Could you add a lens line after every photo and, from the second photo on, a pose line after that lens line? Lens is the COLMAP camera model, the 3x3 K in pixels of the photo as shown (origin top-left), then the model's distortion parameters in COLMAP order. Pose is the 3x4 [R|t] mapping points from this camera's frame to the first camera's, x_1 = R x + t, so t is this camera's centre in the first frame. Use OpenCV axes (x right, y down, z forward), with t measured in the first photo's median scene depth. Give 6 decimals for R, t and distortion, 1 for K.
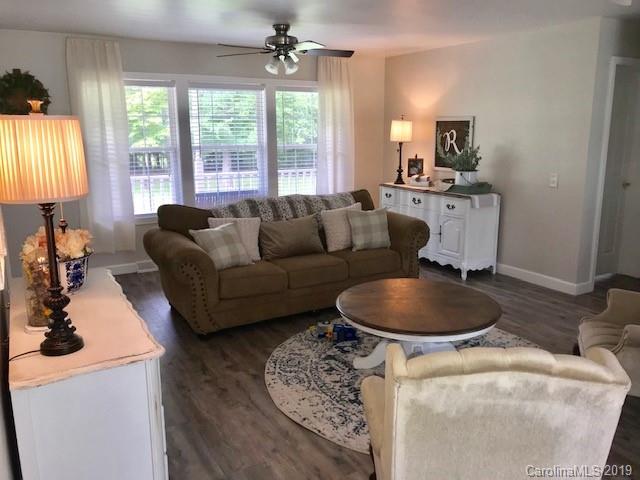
lens RADIAL K [[524.5, 0, 320.0], [0, 524.5, 240.0], [0, 0, 1]] dist [-0.003157, 0.004528]
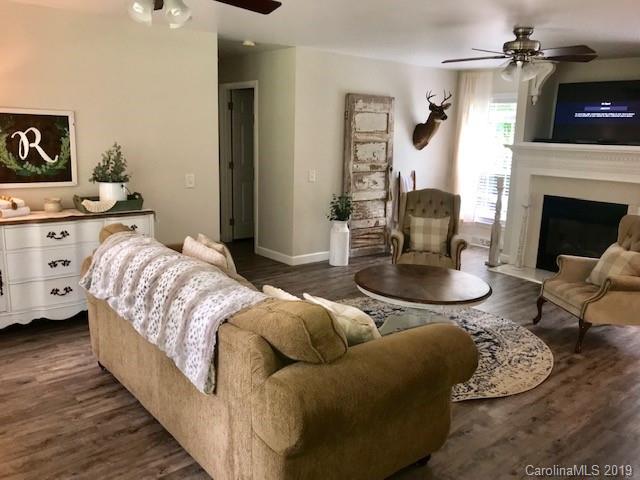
lens RADIAL K [[524.5, 0, 320.0], [0, 524.5, 240.0], [0, 0, 1]] dist [-0.003157, 0.004528]
pose [[-0.164965, -0.196675, 0.966491, -0.626335], [0.181979, 0.957024, 0.225809, -0.193190], [-0.969366, 0.213131, -0.122084, 0.927751]]
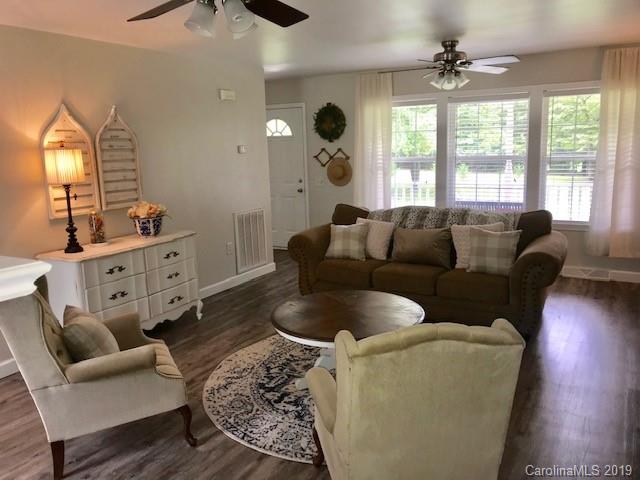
lens RADIAL K [[524.9, 0, 320.0], [0, 524.9, 240.0], [0, 0, 1]] dist [0.013090, 0.002631]
pose [[0.487164, 0.148195, -0.860645, 0.715265], [-0.154018, 0.984629, 0.082363, -0.068883], [0.859622, 0.092430, 0.502500, 0.283953]]
